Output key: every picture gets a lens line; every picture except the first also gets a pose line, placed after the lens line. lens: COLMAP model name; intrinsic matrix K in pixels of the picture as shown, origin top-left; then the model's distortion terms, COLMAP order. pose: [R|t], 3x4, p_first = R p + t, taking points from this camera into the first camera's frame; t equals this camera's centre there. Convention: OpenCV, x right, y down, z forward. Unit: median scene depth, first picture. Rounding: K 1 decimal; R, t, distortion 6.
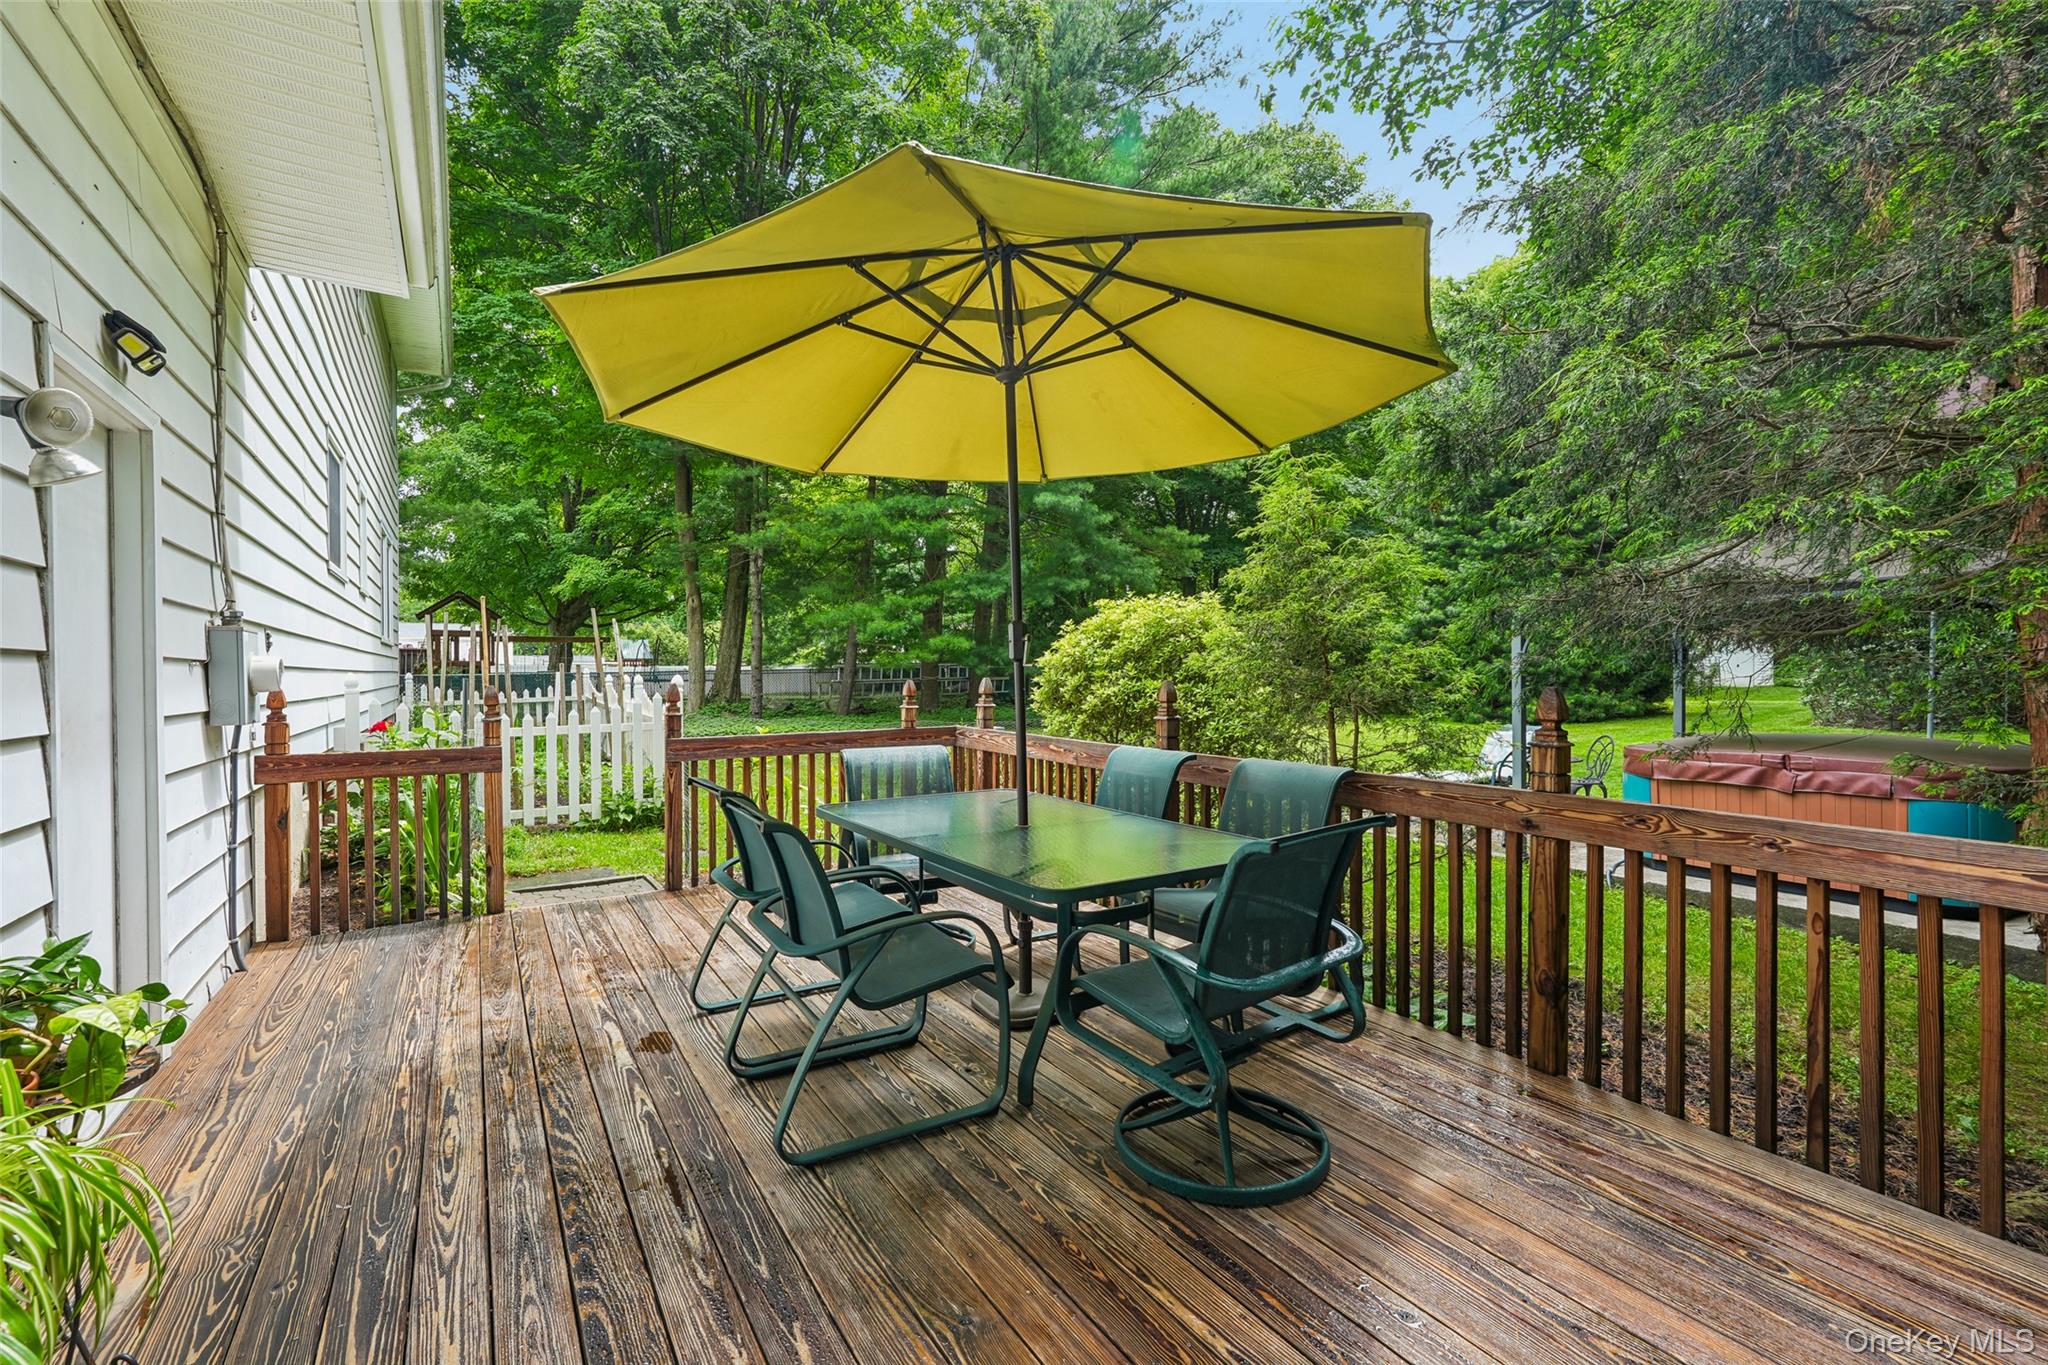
lens RADIAL K [[888.4, 0, 1024.0], [0, 888.4, 682.5], [0, 0, 1]] dist [-0.000901, 0.000052]
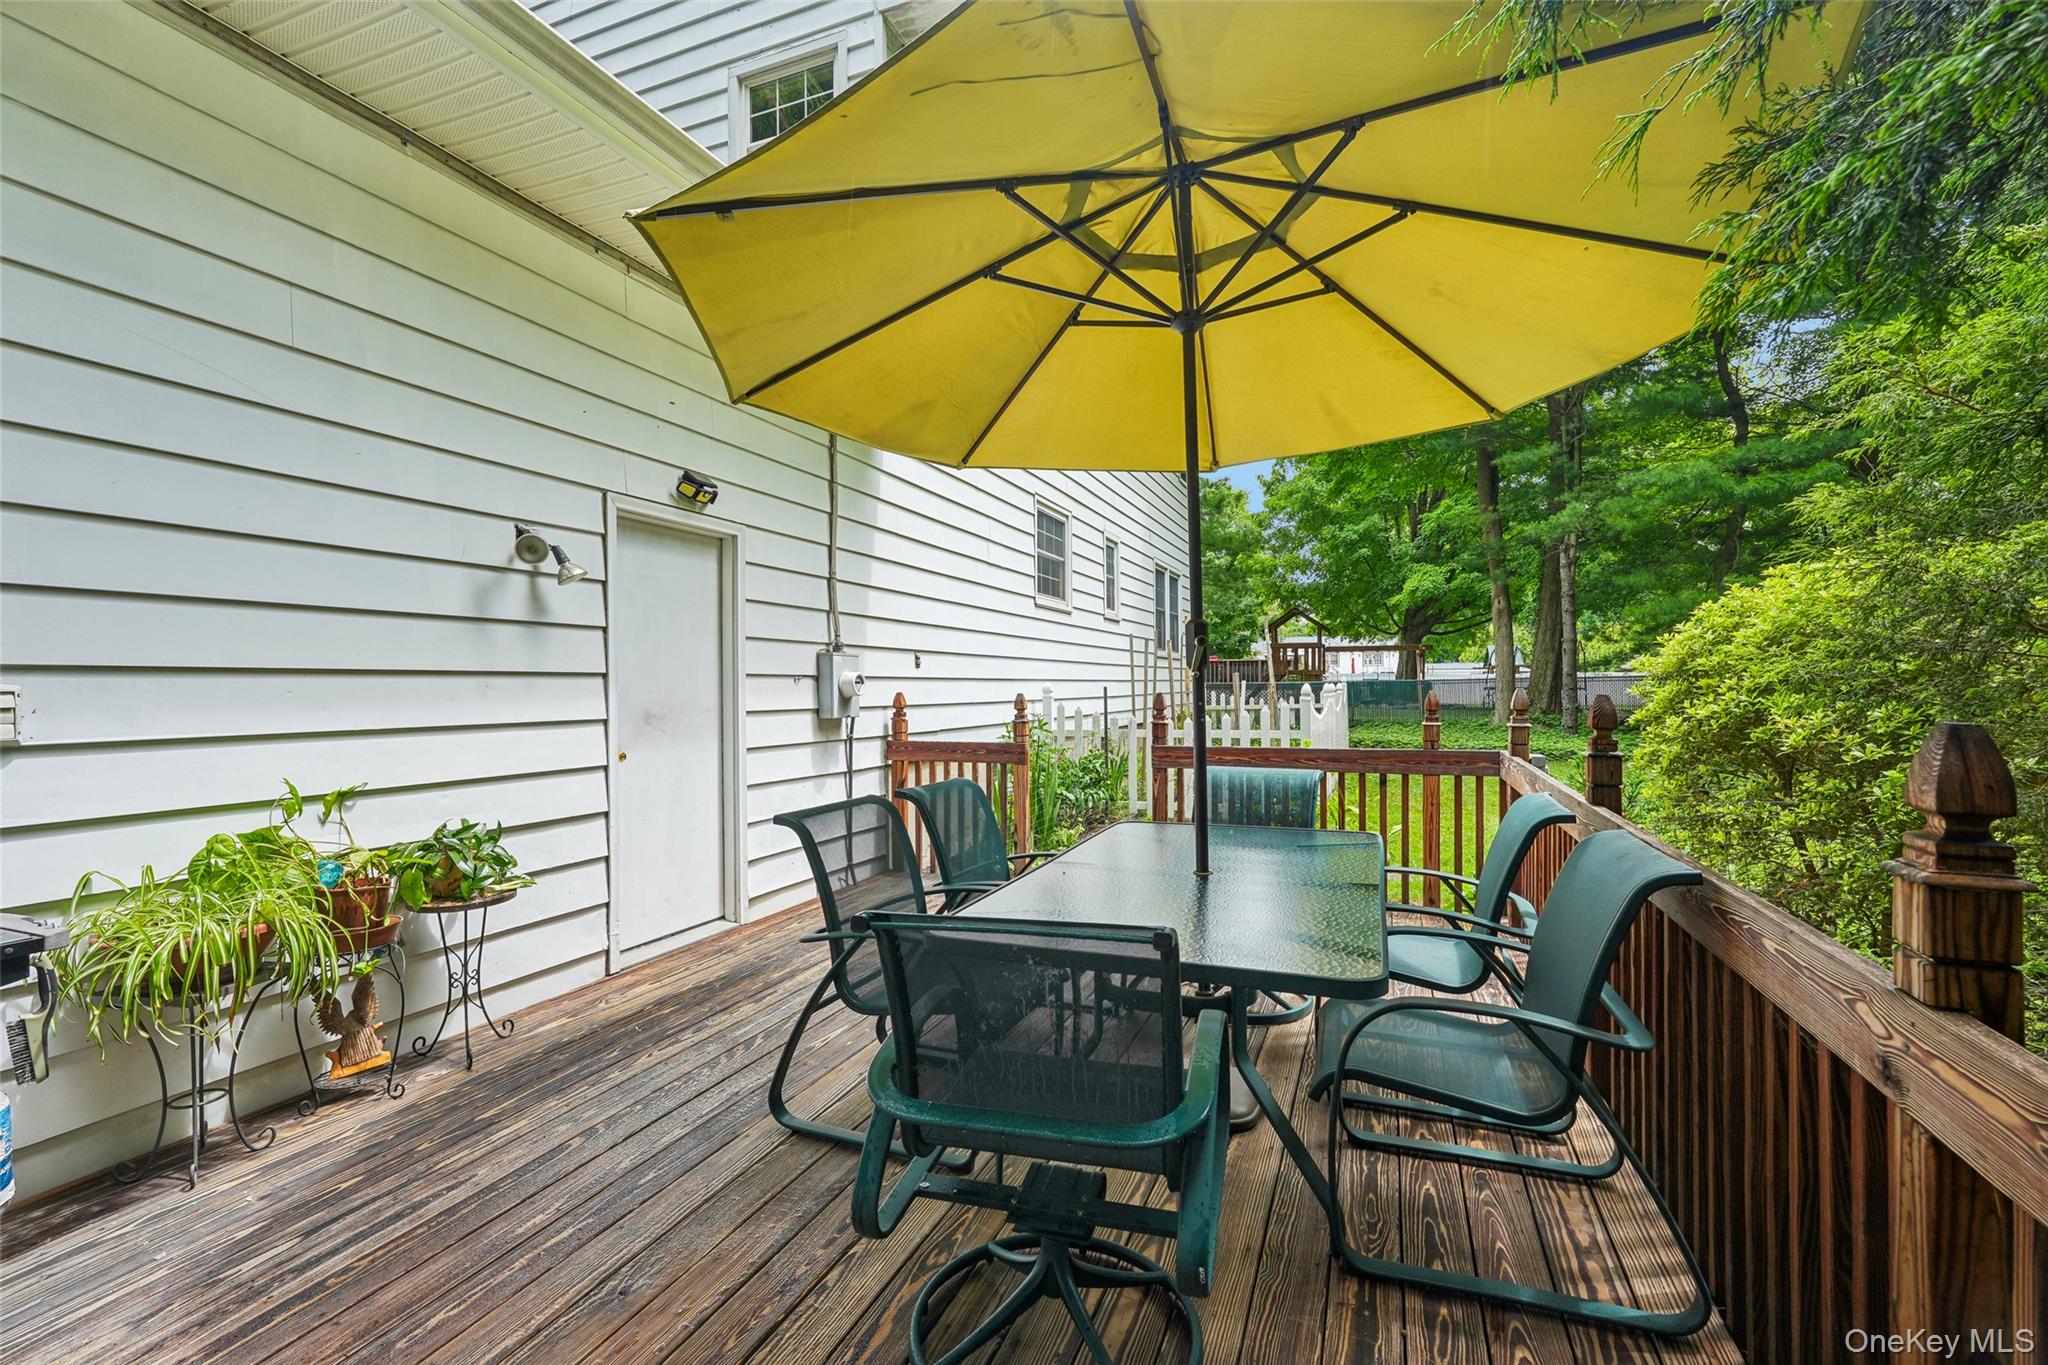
lens RADIAL K [[898.2, 0, 1024.0], [0, 898.2, 682.5], [0, 0, 1]] dist [-0.033147, 0.000005]
pose [[0.588021, -0.000456, -0.808845, 0.286526], [-0.005686, 0.999973, -0.004697, -0.003531], [0.808826, 0.007361, 0.588003, 0.203662]]
